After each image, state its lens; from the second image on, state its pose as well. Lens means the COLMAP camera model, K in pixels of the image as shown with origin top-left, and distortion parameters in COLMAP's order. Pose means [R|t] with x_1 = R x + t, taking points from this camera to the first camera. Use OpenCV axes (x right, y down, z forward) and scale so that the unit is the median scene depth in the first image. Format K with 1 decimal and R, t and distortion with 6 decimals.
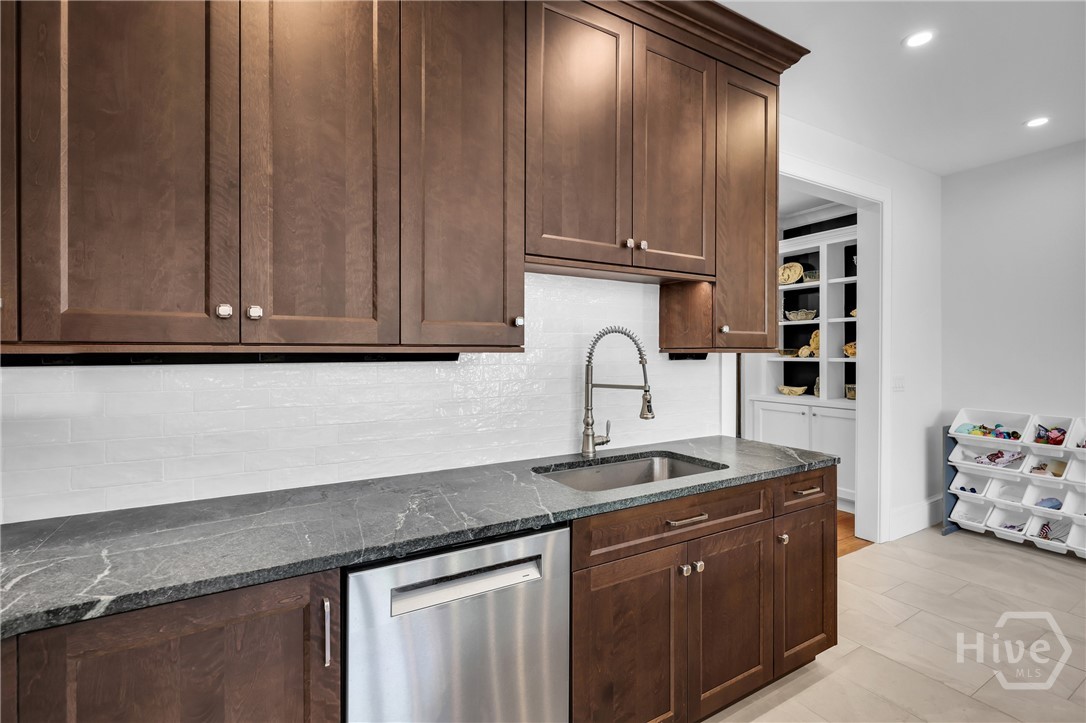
lens RADIAL K [[504.5, 0, 542.2], [0, 504.5, 357.4], [0, 0, 1]] dist [-0.000825, -0.000048]
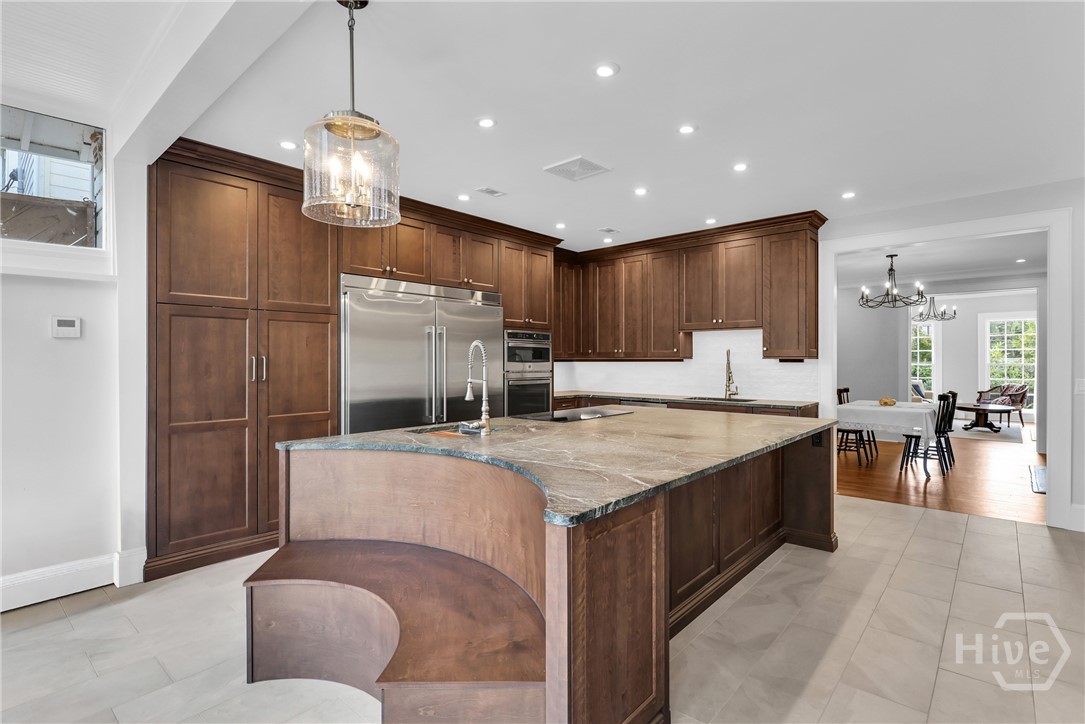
lens RADIAL K [[504.0, 0, 542.2], [0, 504.0, 360.3], [0, 0, 1]] dist [-0.000825, -0.000048]
pose [[0.299000, 0.002758, -0.954249, 2.258781], [-0.007932, 0.999968, 0.000405, 0.004144], [0.954220, 0.007448, 0.299012, -0.695585]]
